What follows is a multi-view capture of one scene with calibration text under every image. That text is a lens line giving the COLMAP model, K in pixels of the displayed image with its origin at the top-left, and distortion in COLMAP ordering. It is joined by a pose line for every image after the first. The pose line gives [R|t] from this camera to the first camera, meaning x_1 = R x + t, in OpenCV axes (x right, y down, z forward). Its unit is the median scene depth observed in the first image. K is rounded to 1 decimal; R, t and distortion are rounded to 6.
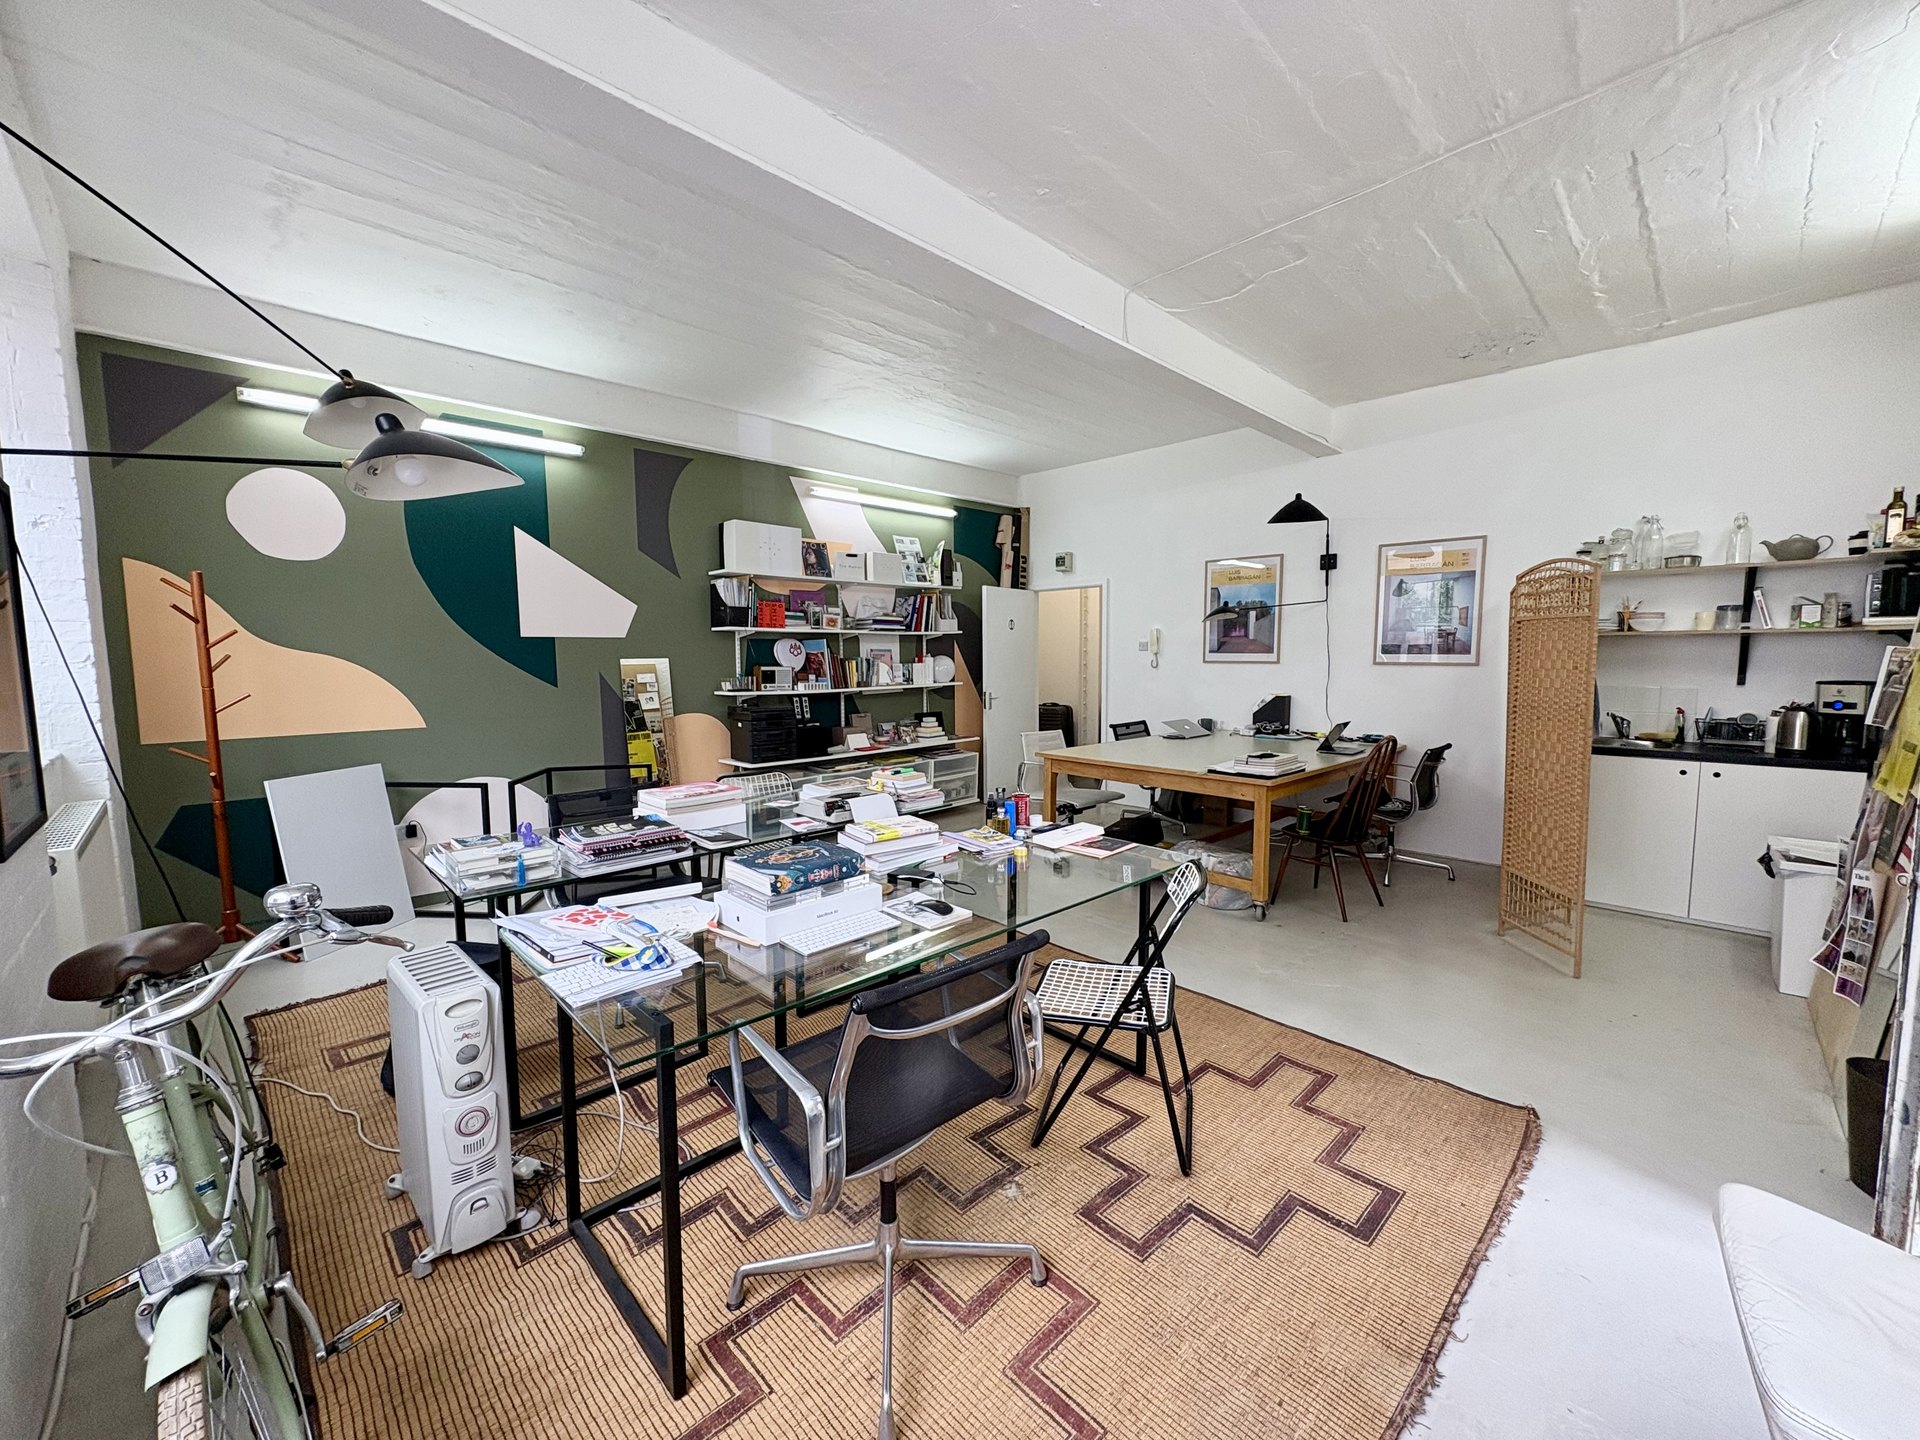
lens RADIAL K [[769.5, 0, 960.1], [0, 769.5, 723.0], [0, 0, 1]] dist [0.002763, 0.000372]
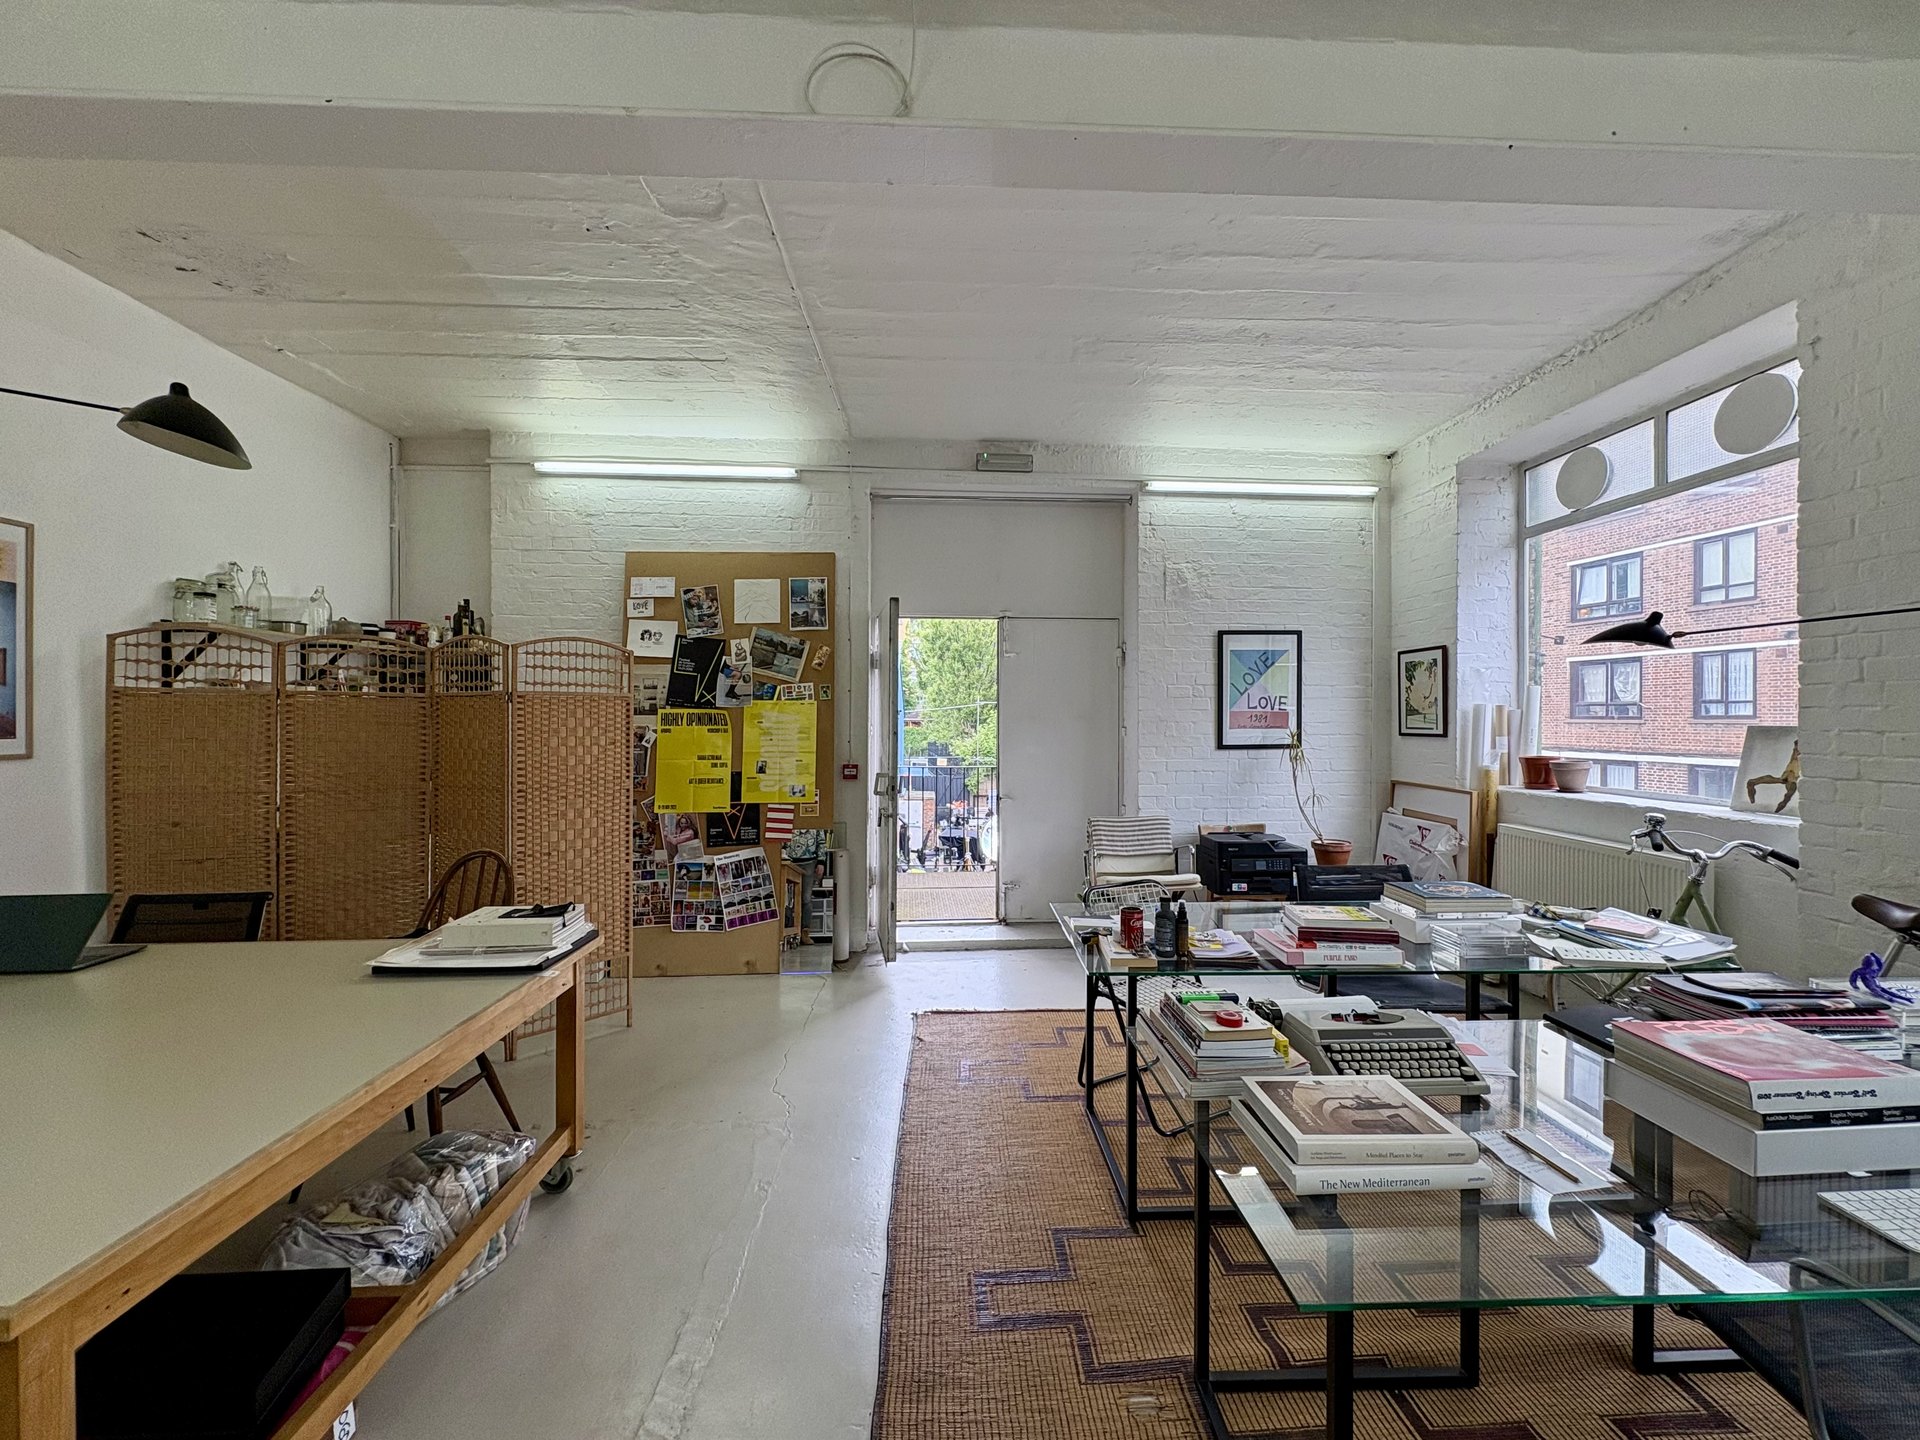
lens RADIAL K [[761.9, 0, 960.0], [0, 761.9, 720.0], [0, 0, 1]] dist [0.000254, -0.000083]
pose [[-0.741447, 0.004435, 0.670997, -0.196272], [0.066914, 0.995482, 0.067359, -0.101924], [-0.667667, 0.094842, -0.738394, 1.042417]]
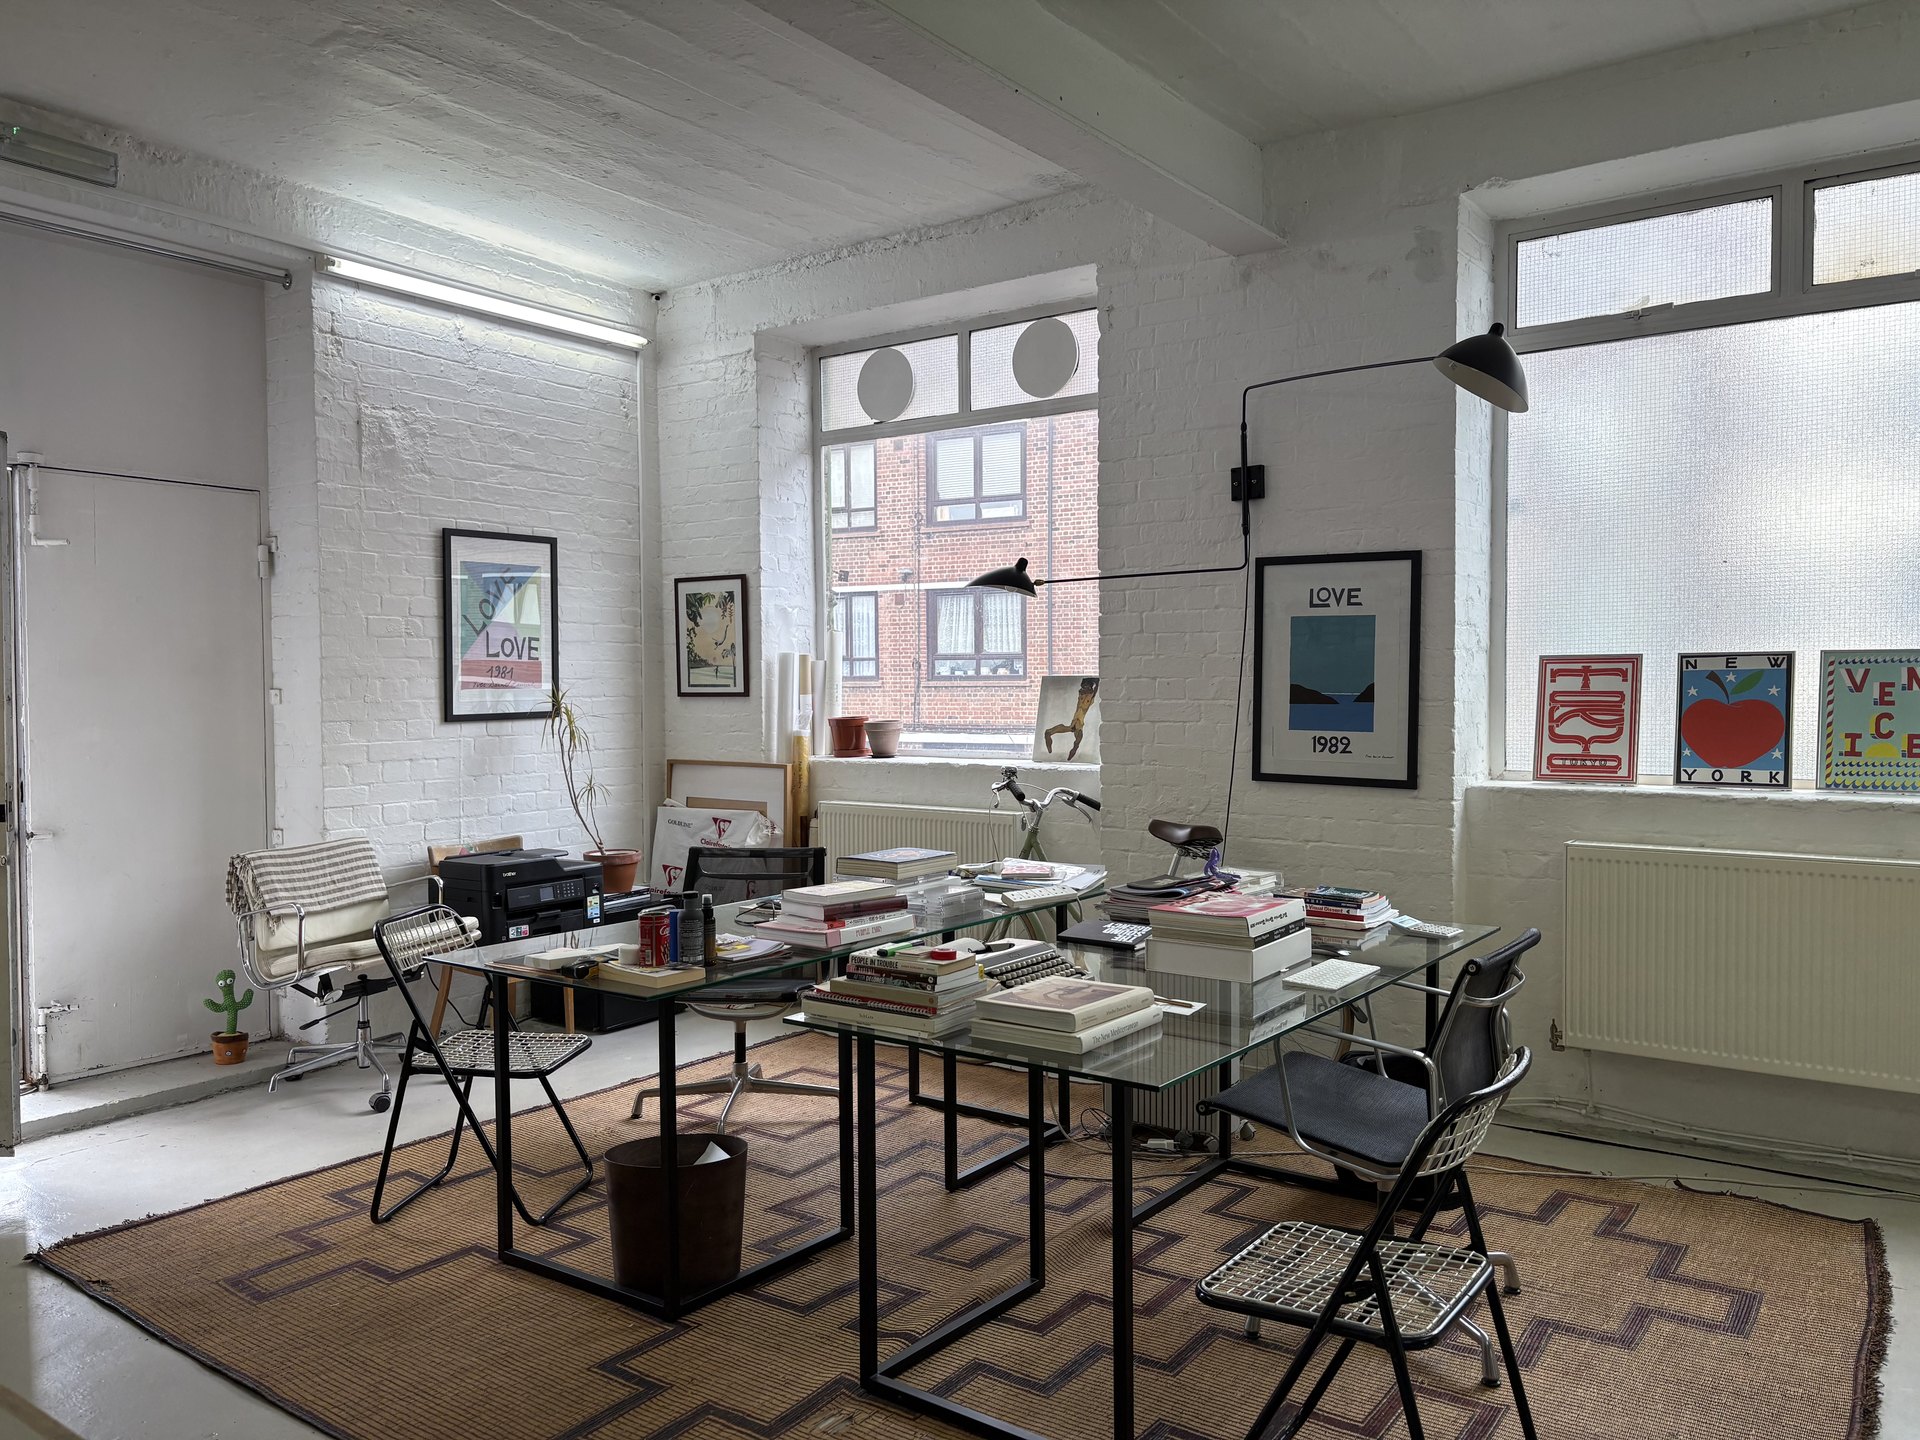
lens RADIAL K [[1441.3, 0, 955.7], [0, 1441.3, 730.0], [0, 0, 1]] dist [0.085847, -0.108636]
pose [[-0.987696, 0.018660, -0.155268, 0.011692], [-0.001179, 0.991939, 0.126708, -0.117536], [0.156381, 0.125332, -0.979713, 1.310843]]
